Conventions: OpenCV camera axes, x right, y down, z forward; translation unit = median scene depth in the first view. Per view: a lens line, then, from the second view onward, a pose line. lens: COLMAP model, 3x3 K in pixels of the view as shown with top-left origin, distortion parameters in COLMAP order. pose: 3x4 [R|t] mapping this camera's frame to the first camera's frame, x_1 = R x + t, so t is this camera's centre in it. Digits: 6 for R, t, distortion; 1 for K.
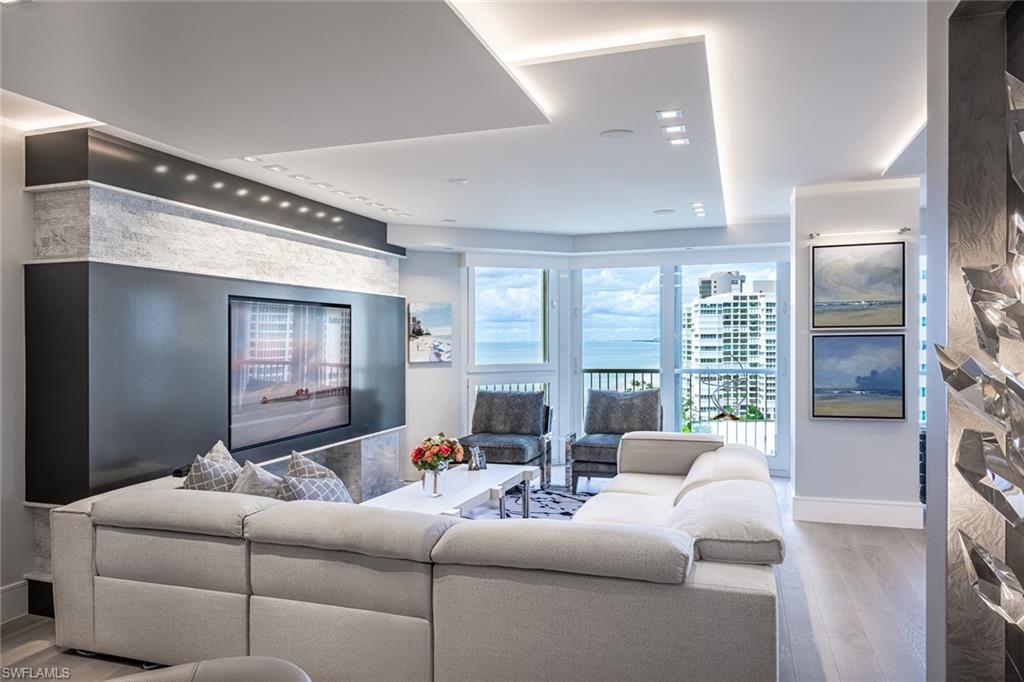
lens RADIAL K [[683.1, 0, 512.0], [0, 683.1, 341.0], [0, 0, 1]] dist [-0.023728, -0.000525]
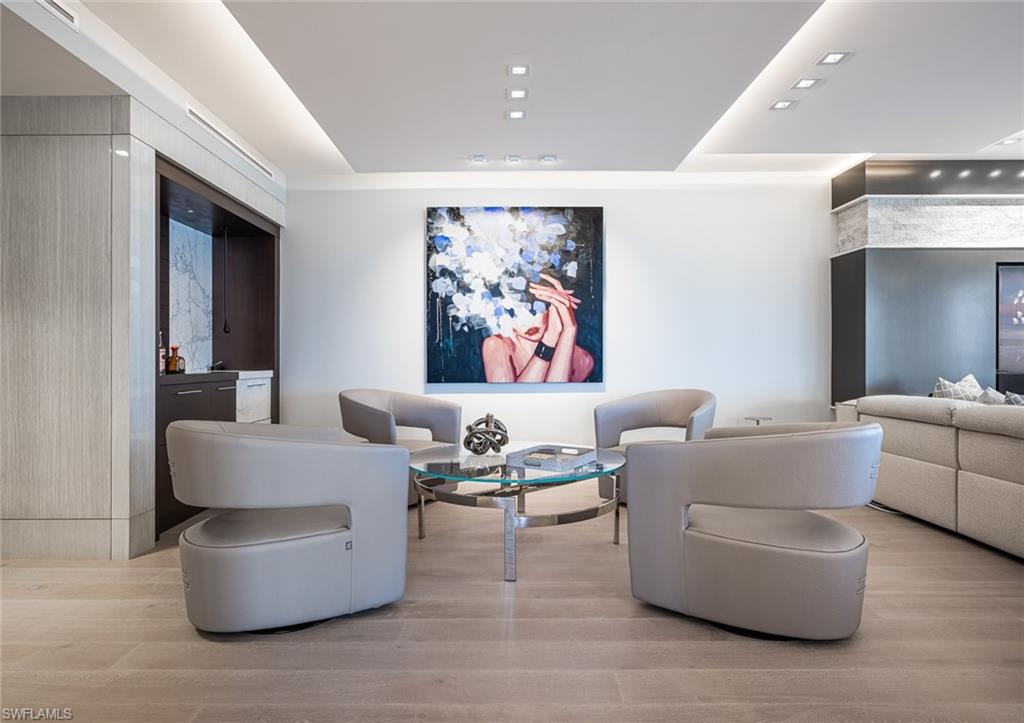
lens RADIAL K [[564.6, 0, 512.0], [0, 564.6, 361.5], [0, 0, 1]] dist [0.000721, -0.000573]
pose [[0.321199, 0.005019, -0.946998, 0.309125], [-0.000486, 0.999987, 0.005135, 0.125738], [0.947012, -0.001189, 0.321197, -0.152828]]
